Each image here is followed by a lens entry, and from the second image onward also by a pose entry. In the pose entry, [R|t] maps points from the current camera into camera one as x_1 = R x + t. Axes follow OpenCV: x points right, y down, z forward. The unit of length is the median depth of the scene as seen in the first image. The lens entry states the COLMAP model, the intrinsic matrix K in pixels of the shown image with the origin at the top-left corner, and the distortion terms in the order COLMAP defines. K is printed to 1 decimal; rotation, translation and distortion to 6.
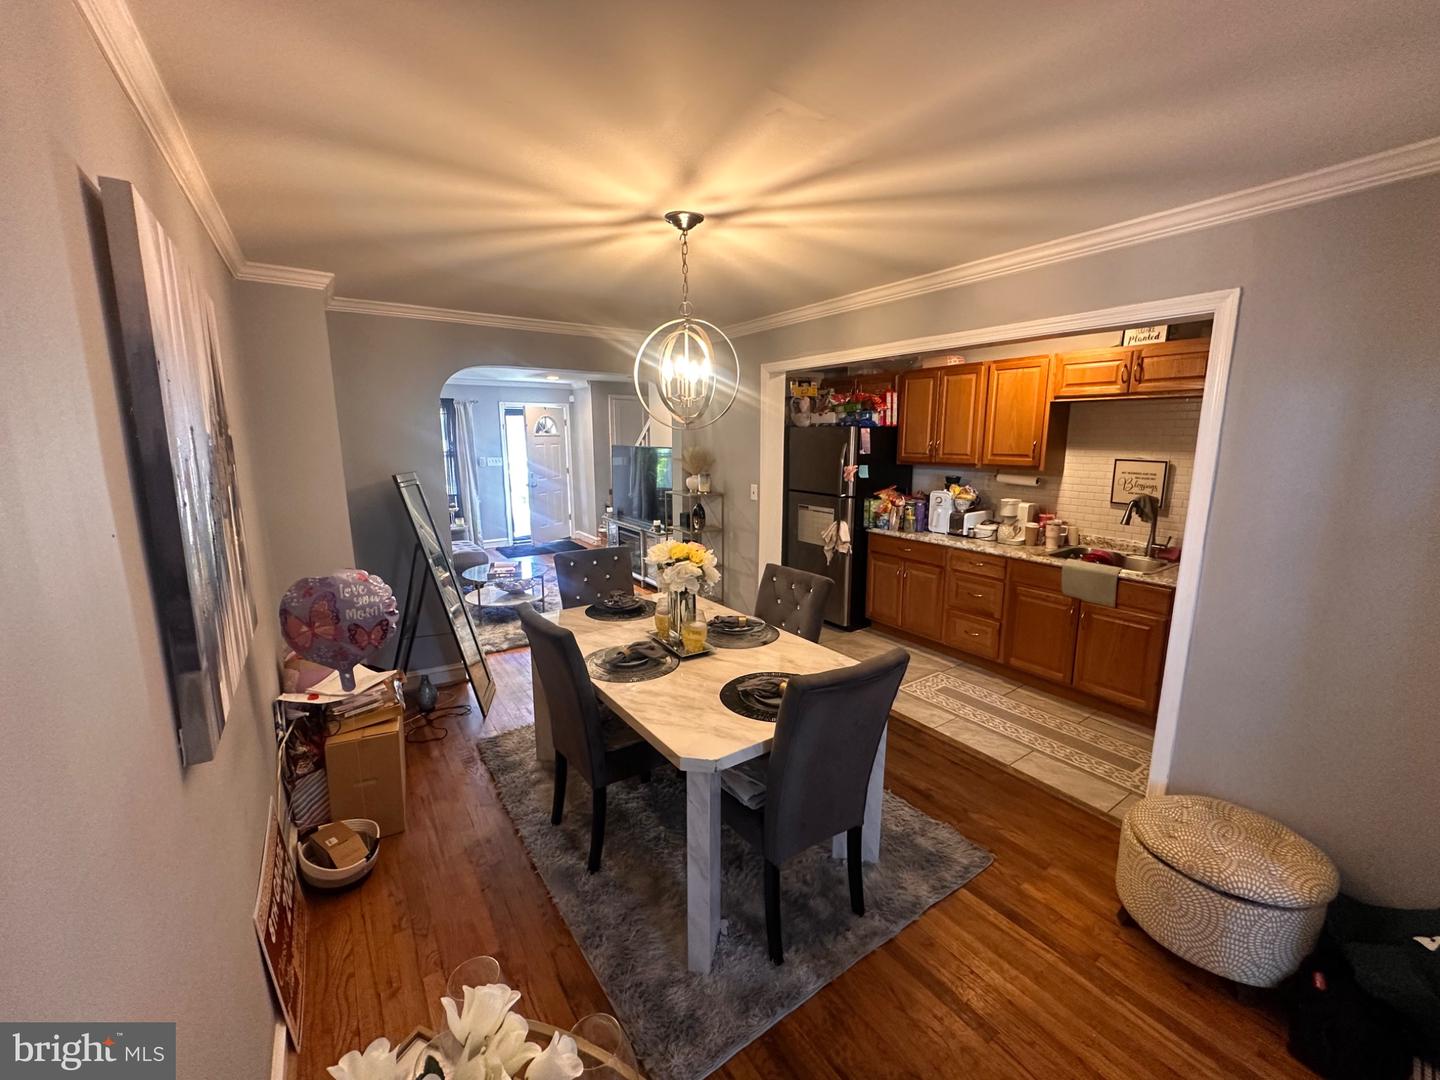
lens RADIAL K [[573.3, 0, 722.6], [0, 573.3, 537.1], [0, 0, 1]] dist [-0.002471, -0.000256]
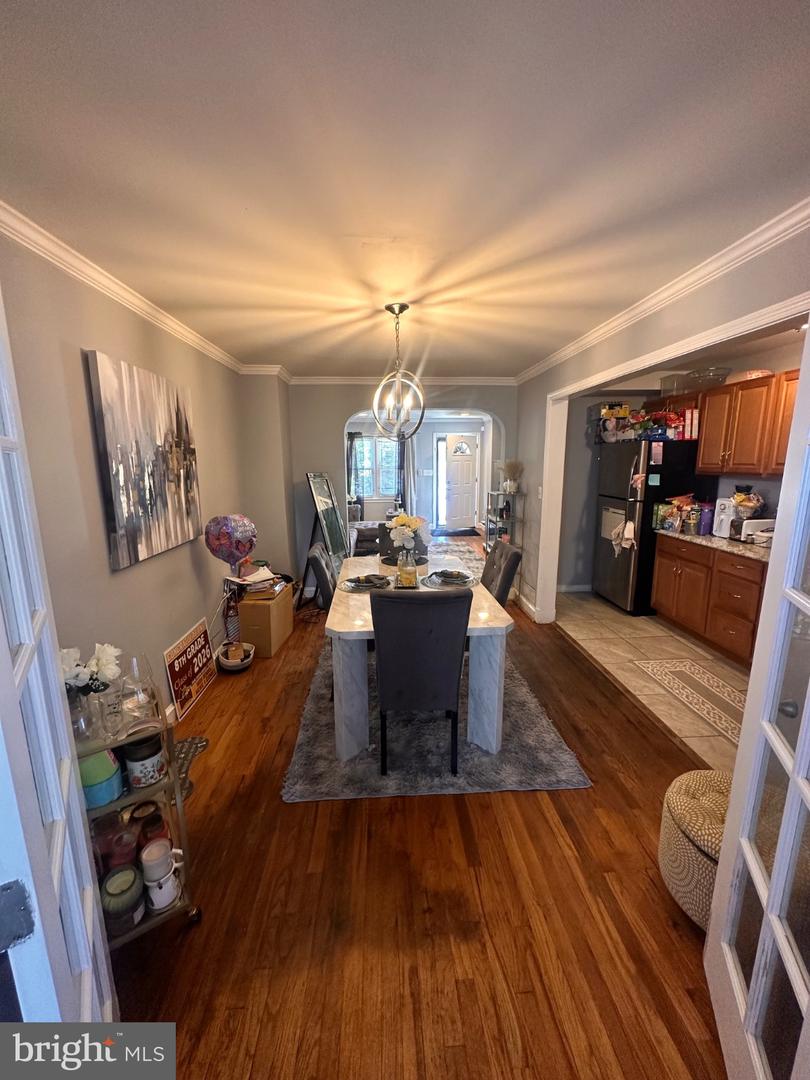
lens RADIAL K [[430.0, 0, 406.2], [0, 430.0, 539.9], [0, 0, 1]] dist [-0.002471, -0.000256]
pose [[0.853859, 0.090727, -0.512536, 0.306345], [-0.084908, 0.995780, 0.034818, 0.021080], [0.513532, 0.013789, 0.857960, -0.000647]]
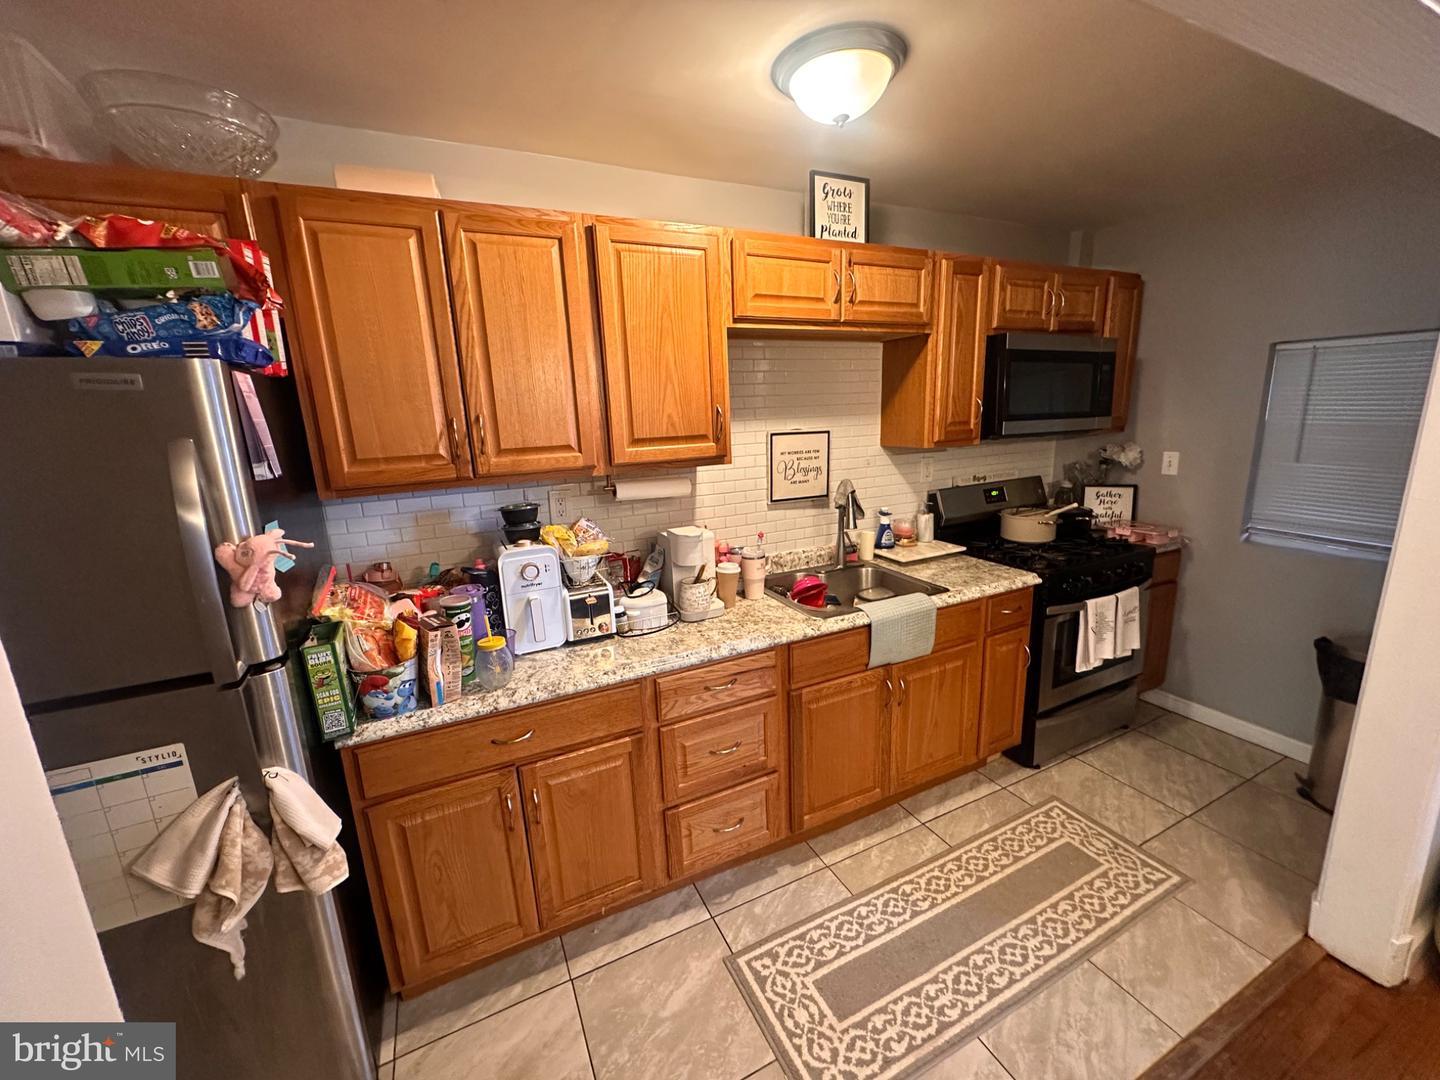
lens RADIAL K [[573.3, 0, 722.6], [0, 573.3, 537.1], [0, 0, 1]] dist [-0.002471, -0.000256]
pose [[0.153145, -0.218453, 0.963756, 0.037387], [0.212850, 0.959661, 0.183702, -0.137673], [-0.965008, 0.177003, 0.193465, 0.849305]]
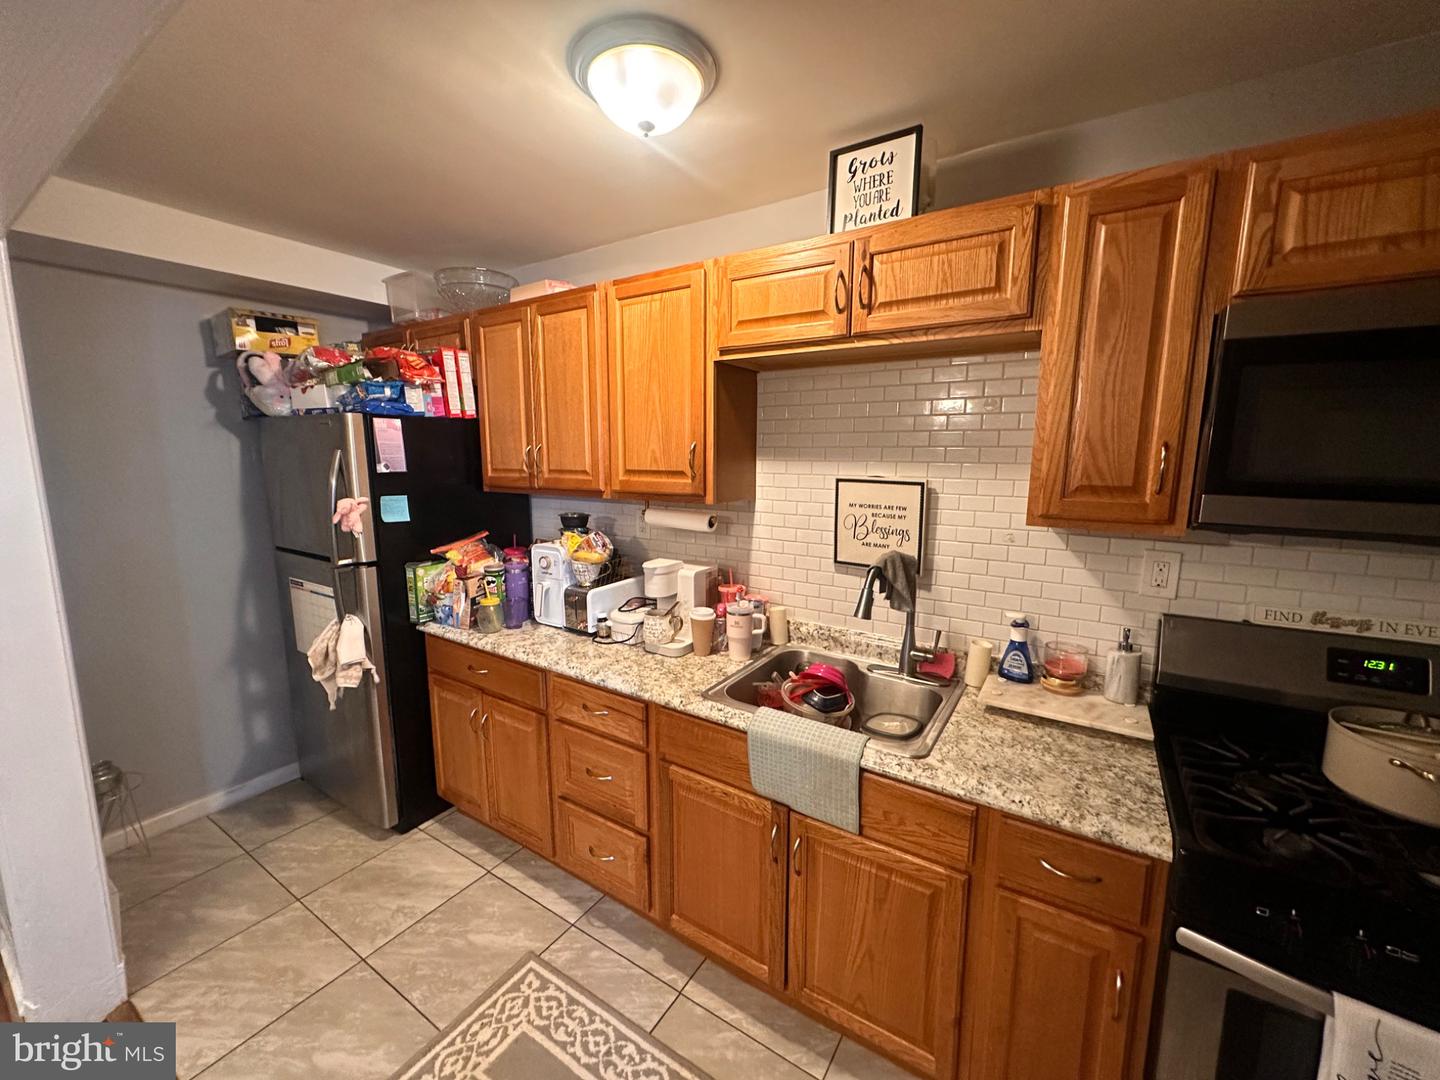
lens RADIAL K [[573.3, 0, 722.6], [0, 573.3, 537.1], [0, 0, 1]] dist [-0.002471, -0.000256]
pose [[0.921830, -0.052278, 0.384053, 0.350091], [0.063721, 0.997821, -0.017123, -0.072830], [-0.382321, 0.040256, 0.923152, 0.506529]]
